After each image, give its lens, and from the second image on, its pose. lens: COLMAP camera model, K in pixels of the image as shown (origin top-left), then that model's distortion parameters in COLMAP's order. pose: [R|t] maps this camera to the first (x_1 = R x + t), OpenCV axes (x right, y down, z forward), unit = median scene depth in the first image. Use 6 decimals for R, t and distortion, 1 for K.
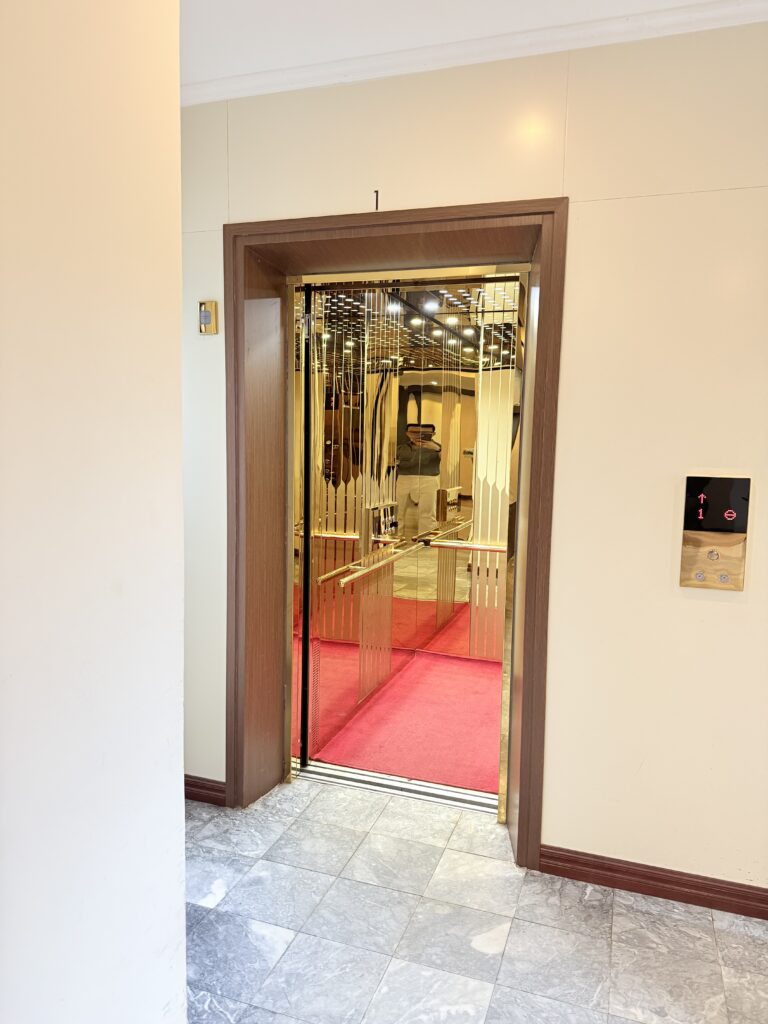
lens RADIAL K [[725.4, 0, 384.0], [0, 725.4, 512.0], [0, 0, 1]] dist [-0.001041, -0.004160]
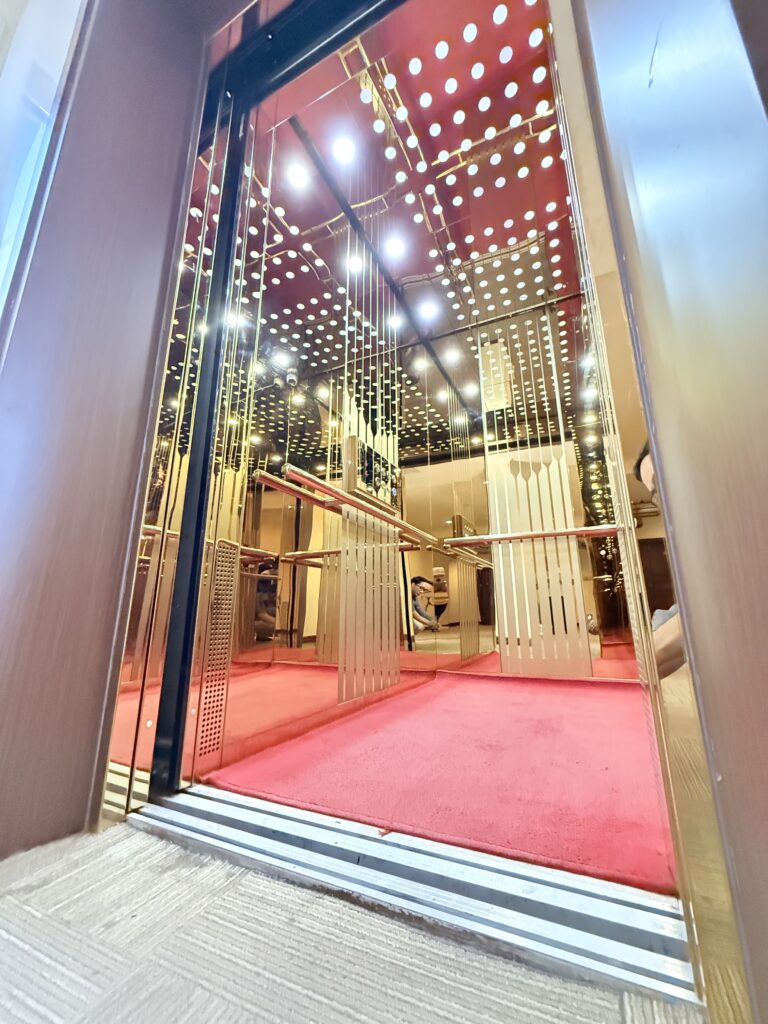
lens RADIAL K [[410.3, 0, 384.0], [0, 410.3, 512.0], [0, 0, 1]] dist [-0.000471, -0.000017]
pose [[0.992404, -0.053670, -0.110695, 0.058624], [0.011119, 0.935265, -0.353774, 0.240592], [0.122516, 0.349856, 0.928757, 0.615894]]
